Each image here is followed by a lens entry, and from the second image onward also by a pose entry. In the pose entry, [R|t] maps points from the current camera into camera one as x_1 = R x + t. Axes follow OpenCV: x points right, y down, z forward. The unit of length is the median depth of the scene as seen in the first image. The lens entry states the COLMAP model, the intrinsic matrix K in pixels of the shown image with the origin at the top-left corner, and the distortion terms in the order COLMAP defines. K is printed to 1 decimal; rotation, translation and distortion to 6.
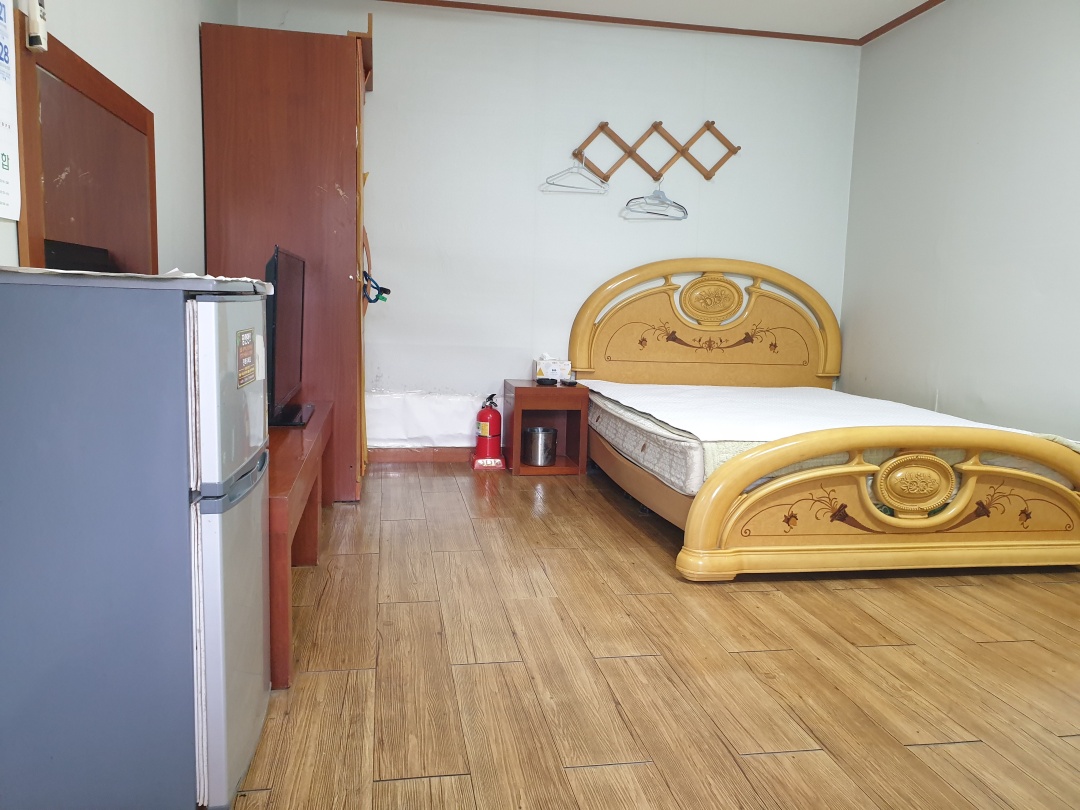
lens RADIAL K [[842.5, 0, 540.0], [0, 842.5, 405.0], [0, 0, 1]] dist [-0.000726, -0.000546]
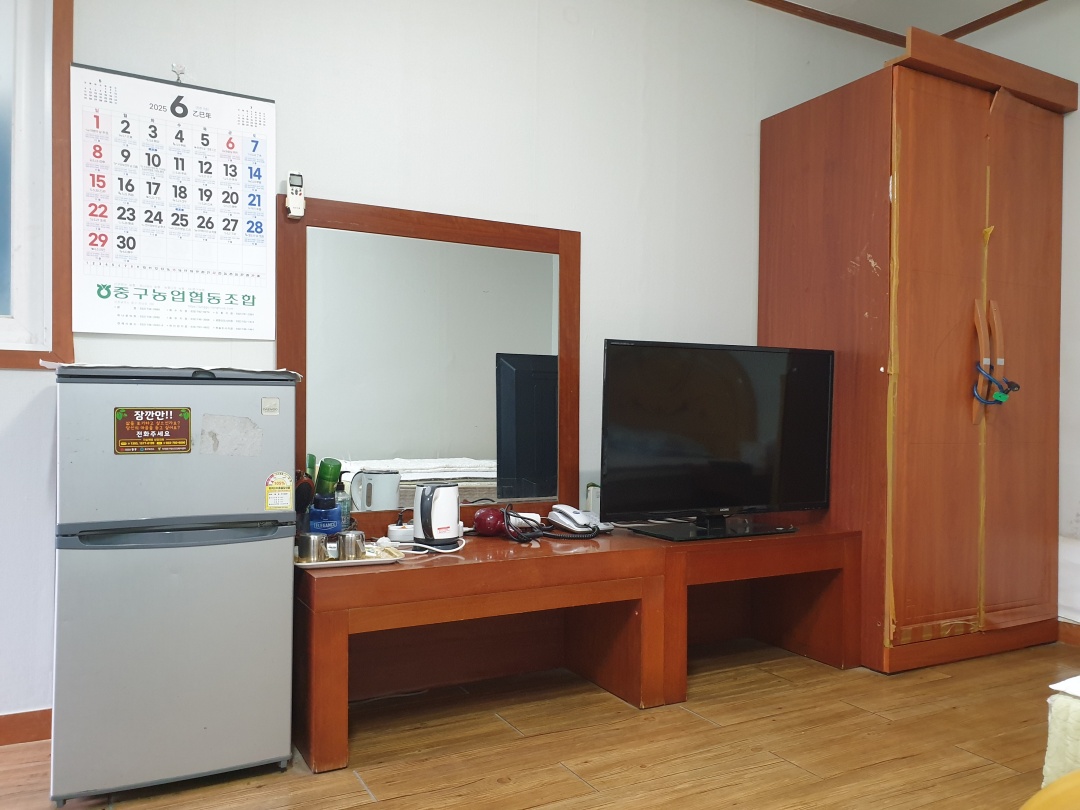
lens RADIAL K [[842.5, 0, 540.0], [0, 842.5, 405.0], [0, 0, 1]] dist [-0.000726, -0.000546]
pose [[0.315964, -0.025029, -0.948441, 0.615998], [-0.120338, 0.990521, -0.066229, -0.050528], [0.941109, 0.135060, 0.309958, 0.736664]]
